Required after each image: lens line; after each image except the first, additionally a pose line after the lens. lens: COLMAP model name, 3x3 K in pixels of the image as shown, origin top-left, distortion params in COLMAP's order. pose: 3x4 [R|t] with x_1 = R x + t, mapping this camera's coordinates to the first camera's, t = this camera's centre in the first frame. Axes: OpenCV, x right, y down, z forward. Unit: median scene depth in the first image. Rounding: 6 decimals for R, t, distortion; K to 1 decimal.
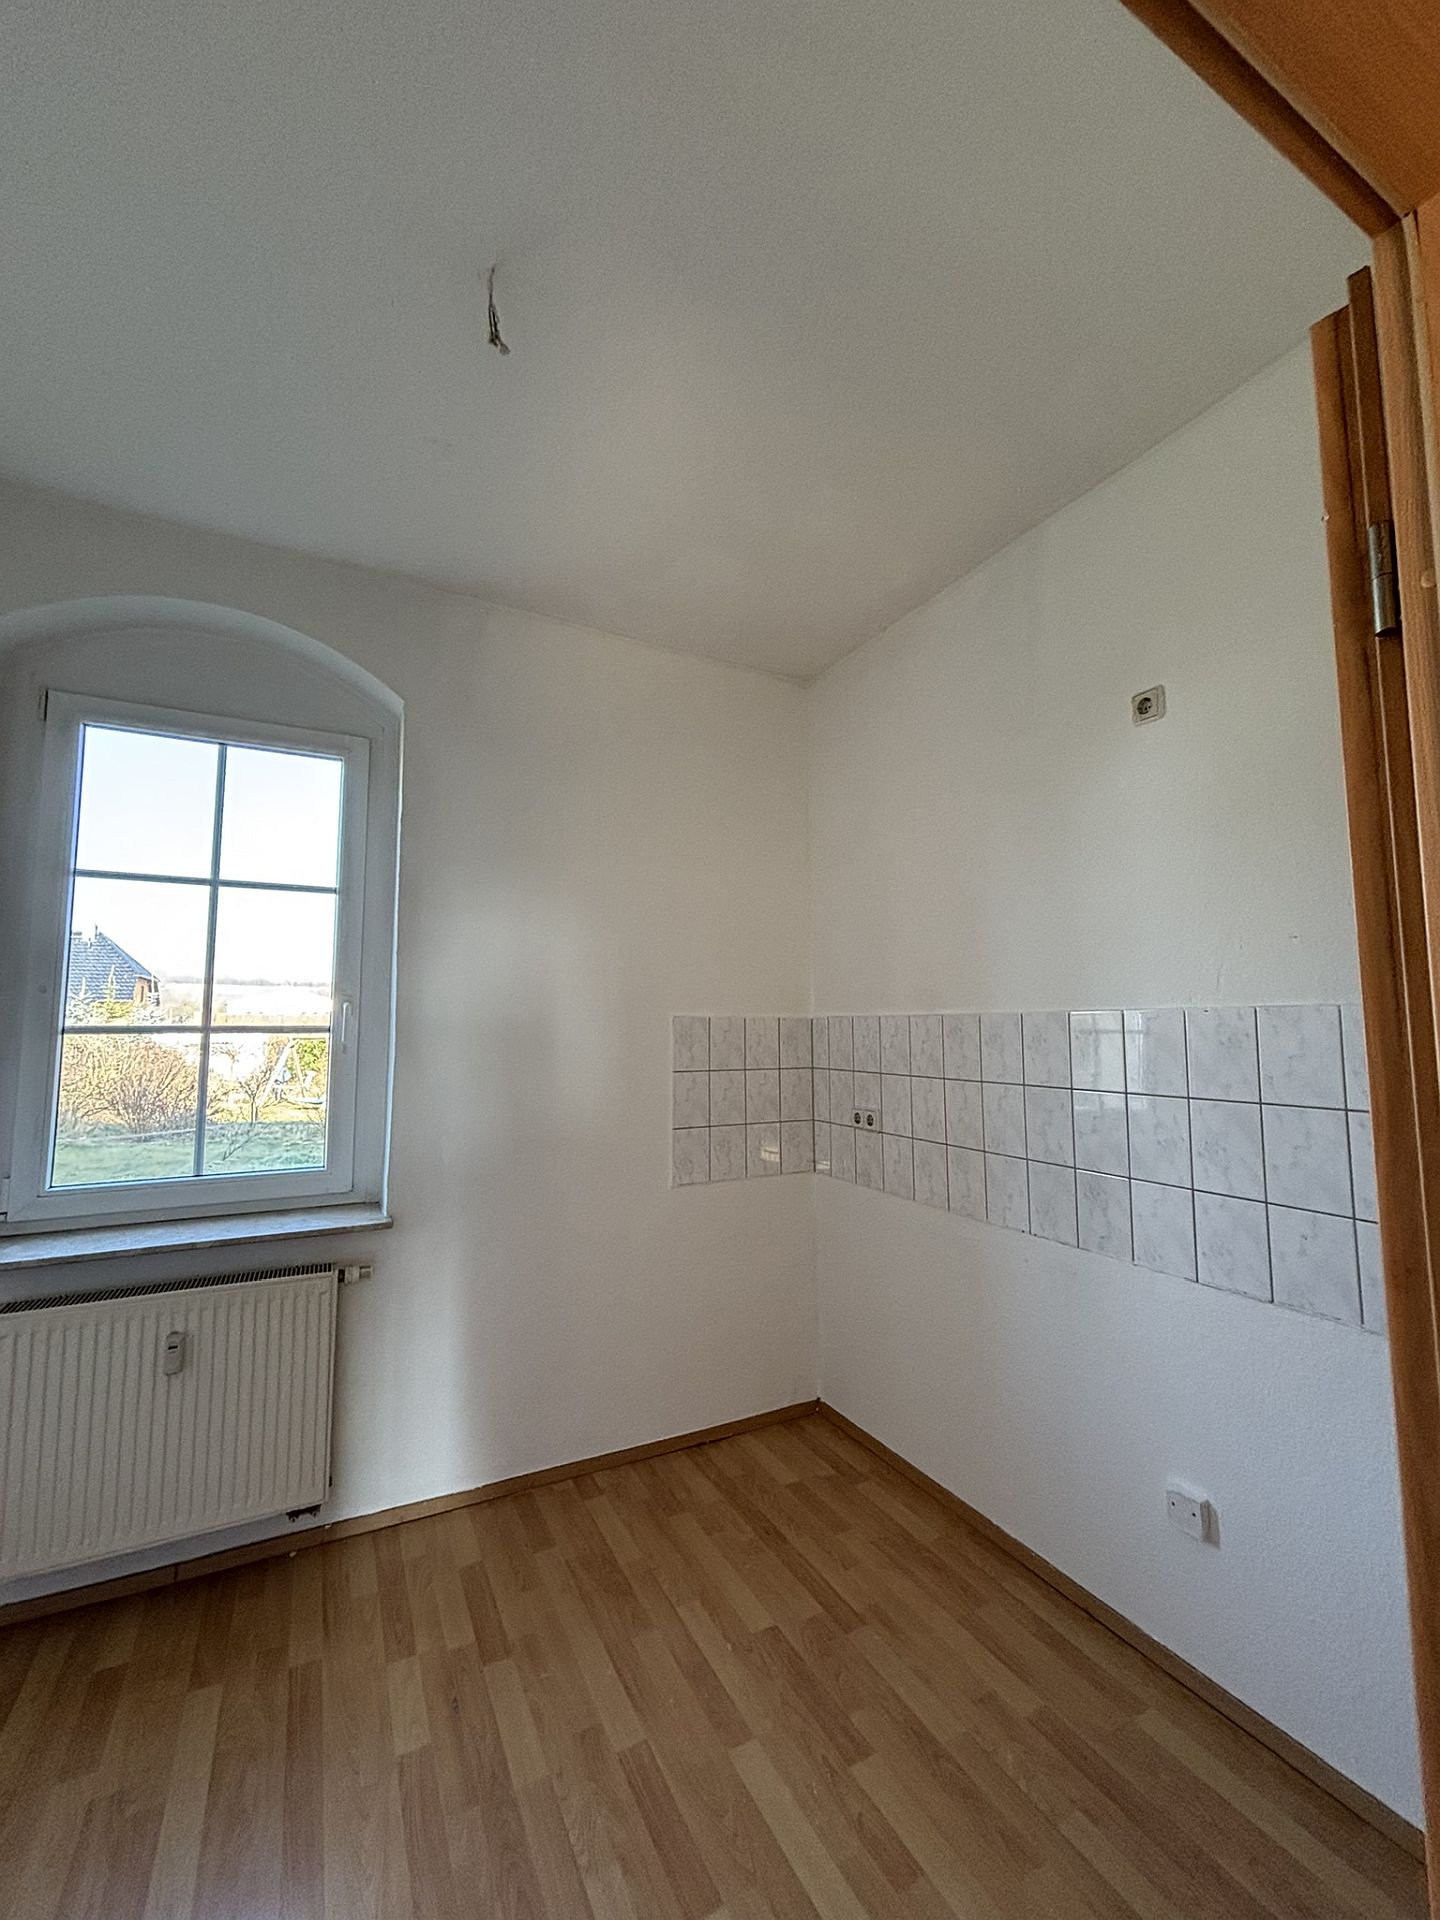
lens RADIAL K [[777.2, 0, 723.9], [0, 777.2, 960.2], [0, 0, 1]] dist [0.000353, 0.000650]
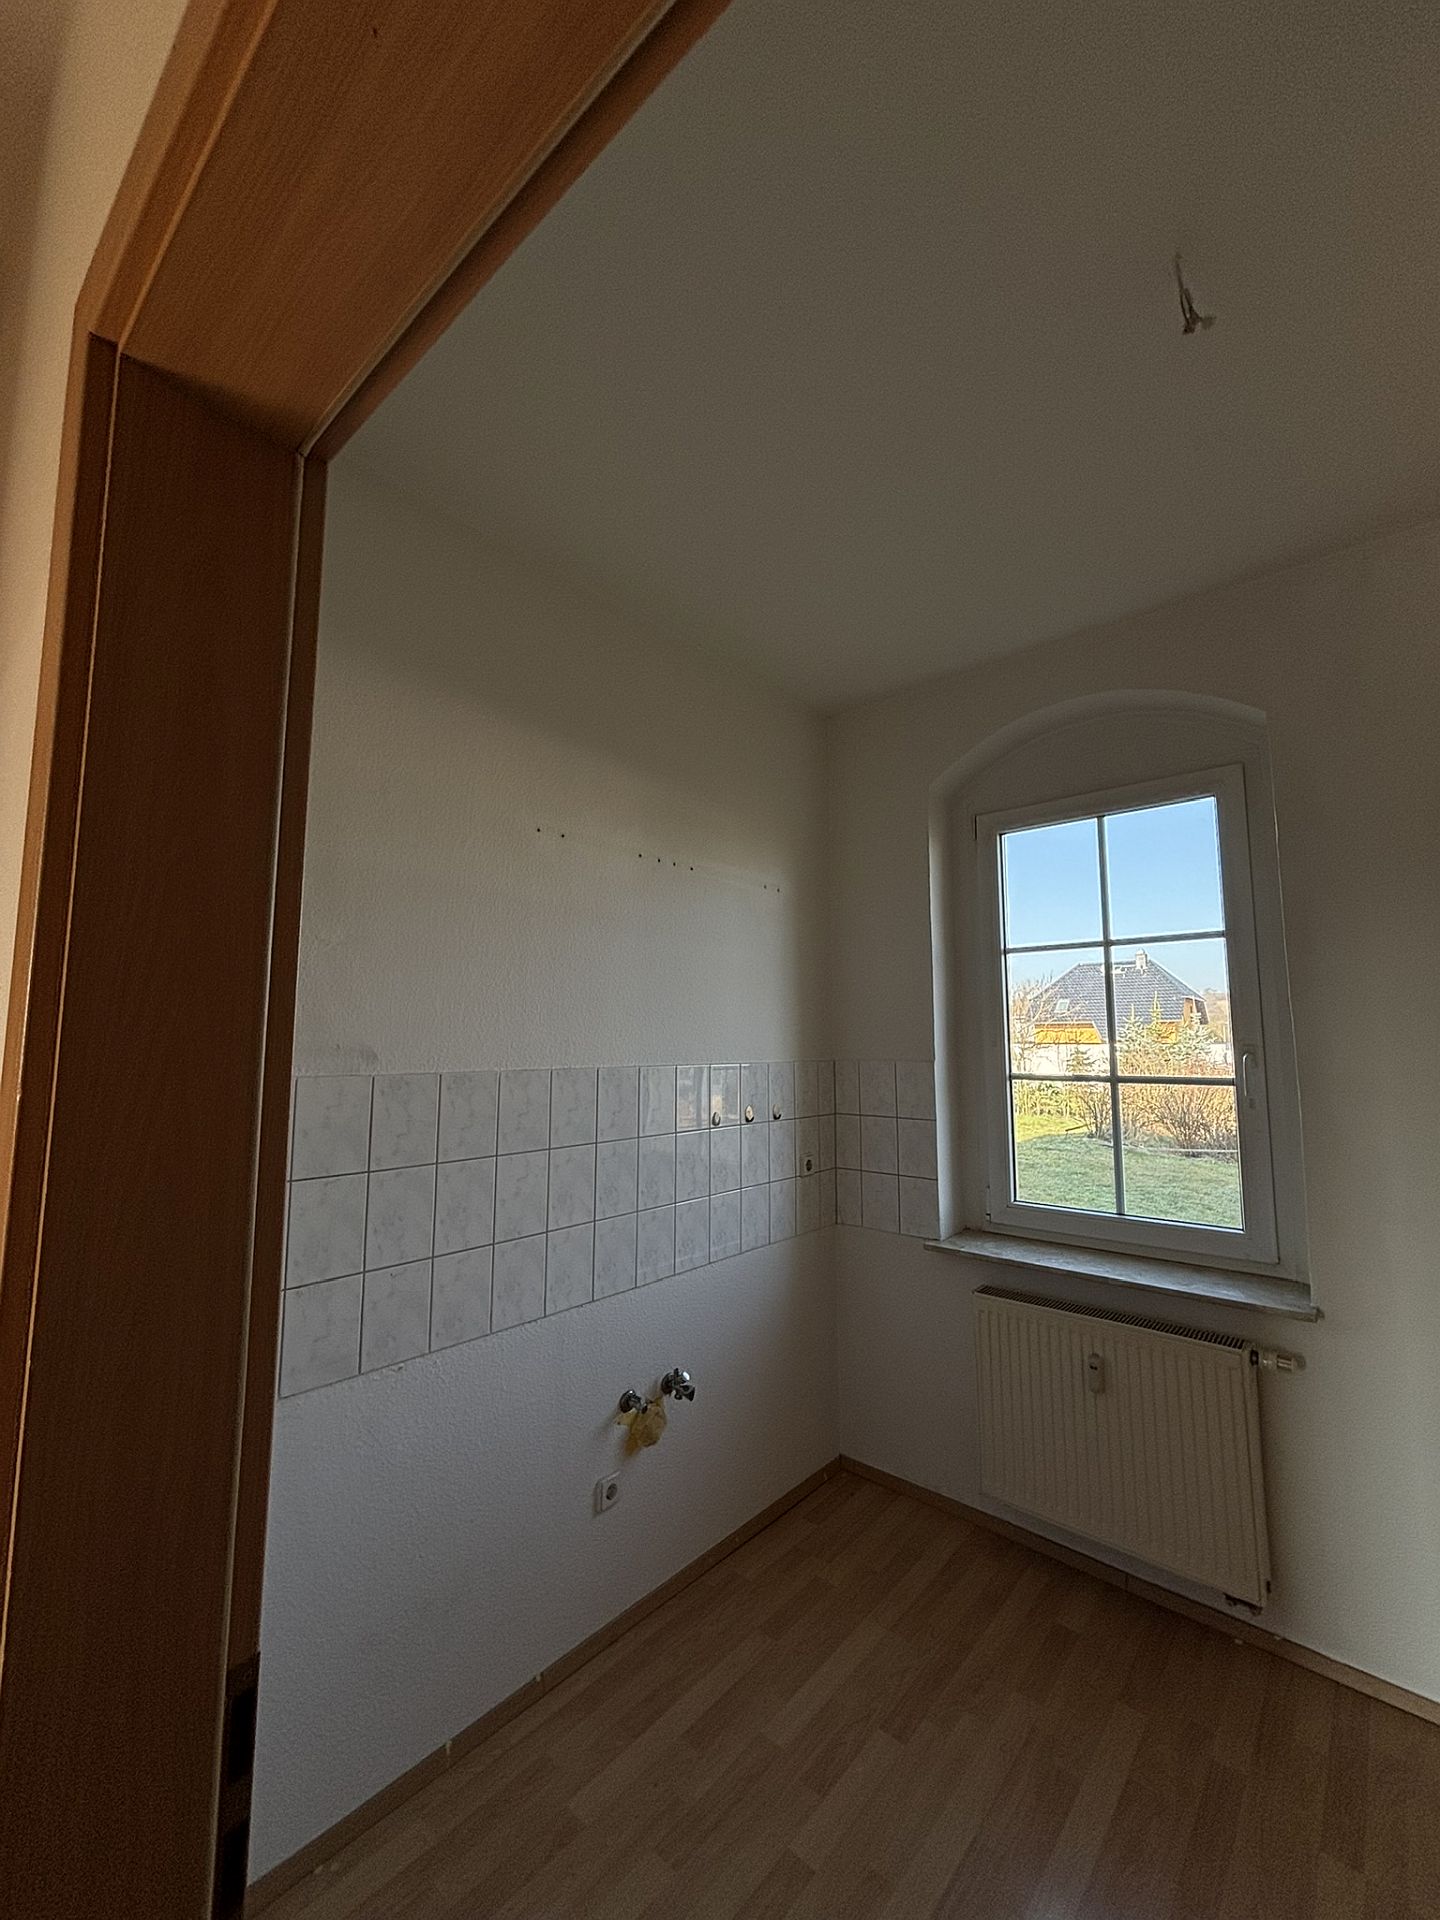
lens RADIAL K [[777.2, 0, 723.9], [0, 777.2, 960.2], [0, 0, 1]] dist [0.000353, 0.000650]
pose [[0.367282, -0.099302, -0.924793, 0.166642], [0.081821, 0.993879, -0.074225, -0.041745], [0.926504, -0.048406, 0.373159, 0.097958]]
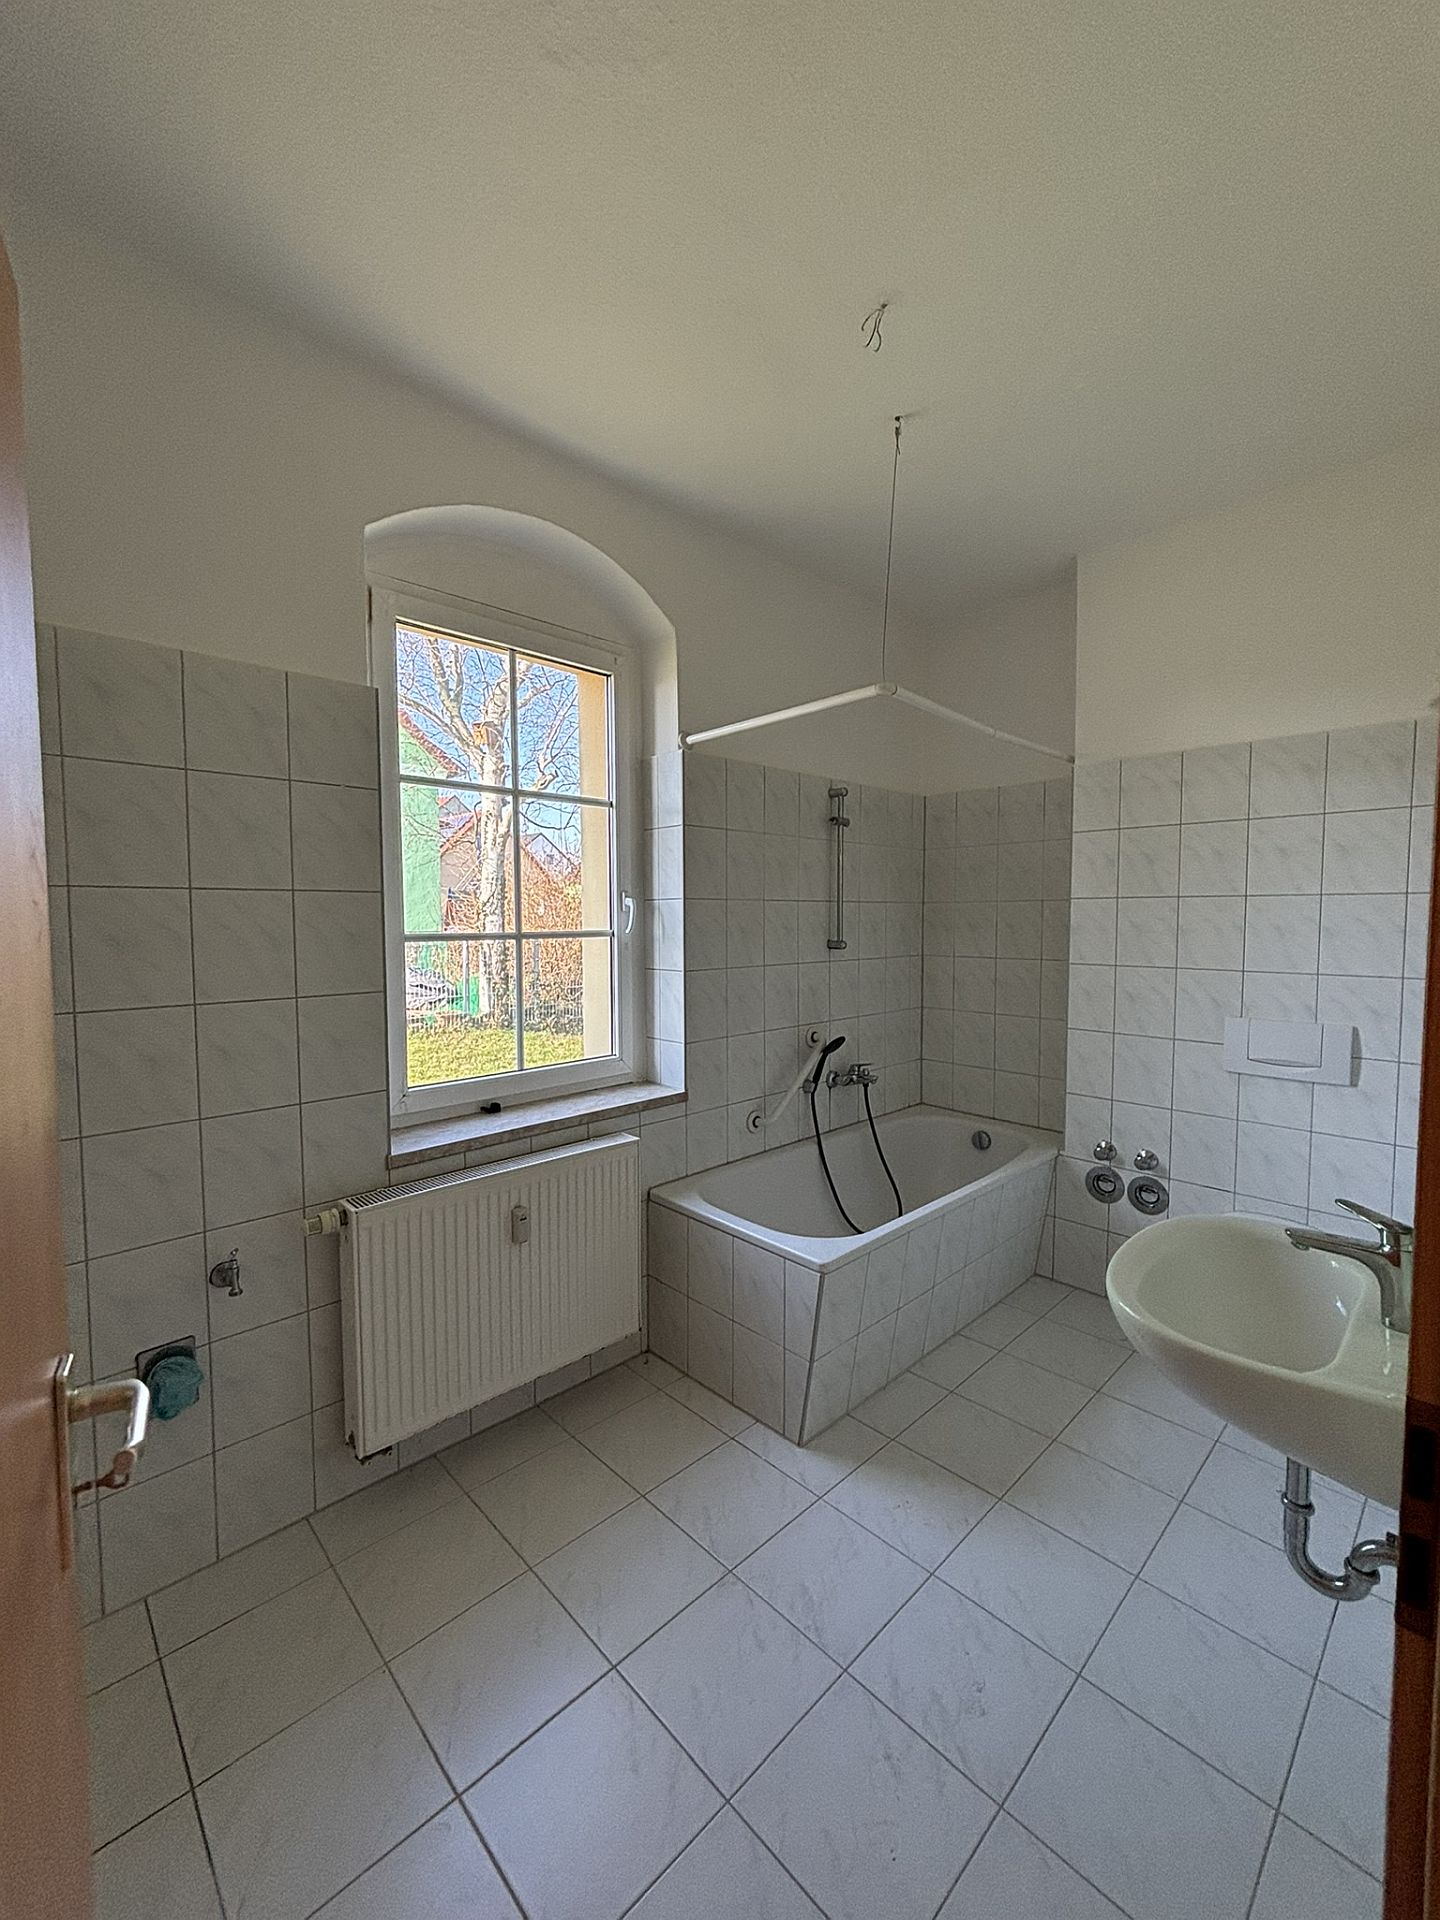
lens RADIAL K [[777.2, 0, 723.9], [0, 777.2, 960.2], [0, 0, 1]] dist [0.000353, 0.000650]
pose [[0.960212, -0.018248, 0.278675, -0.724440], [-0.021196, 0.990223, 0.137875, -0.029946], [-0.278466, -0.138296, 0.950437, -0.087838]]
